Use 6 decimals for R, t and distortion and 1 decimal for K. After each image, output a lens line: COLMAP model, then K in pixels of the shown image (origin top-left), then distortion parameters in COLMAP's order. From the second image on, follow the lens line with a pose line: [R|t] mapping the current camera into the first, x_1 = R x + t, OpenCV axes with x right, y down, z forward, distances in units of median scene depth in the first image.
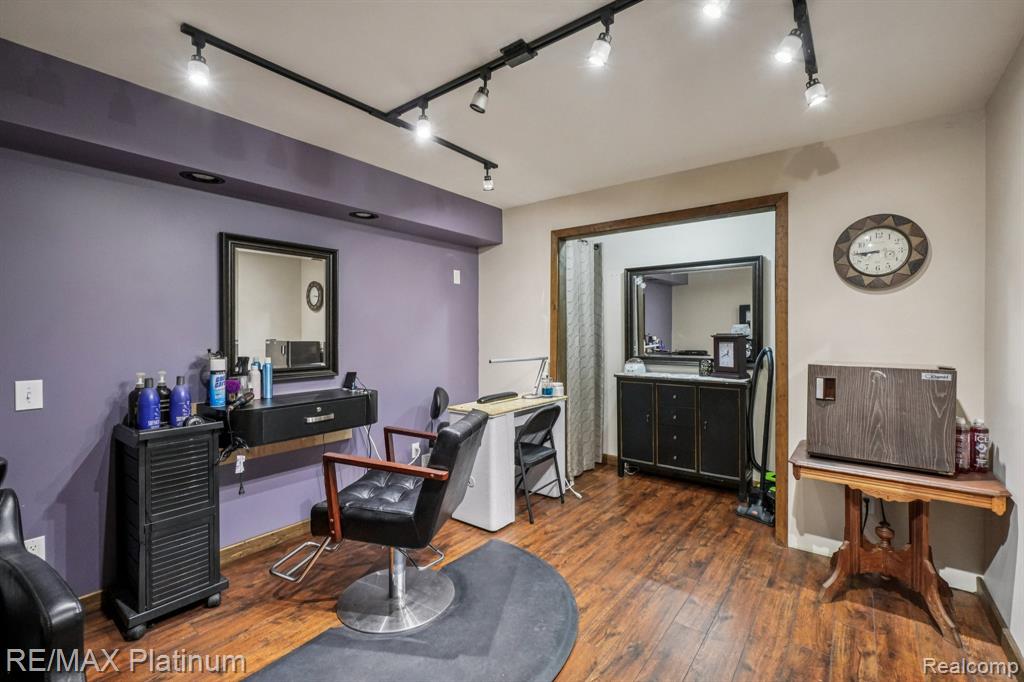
lens RADIAL K [[447.3, 0, 512.2], [0, 447.3, 334.3], [0, 0, 1]] dist [0.000975, -0.000064]
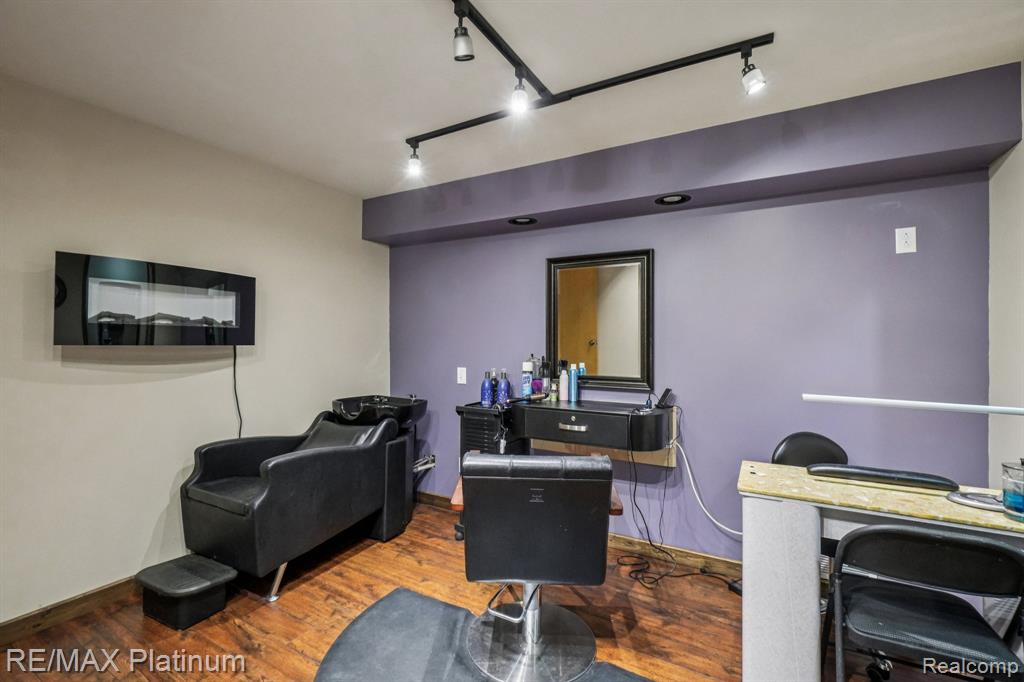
lens RADIAL K [[447.3, 0, 513.1], [0, 447.3, 339.8], [0, 0, 1]] dist [0.000975, -0.000064]
pose [[0.153653, 0.002753, -0.988121, 0.507416], [-0.009014, 0.999958, 0.001384, -0.007214], [0.988084, 0.008695, 0.153671, 0.681762]]
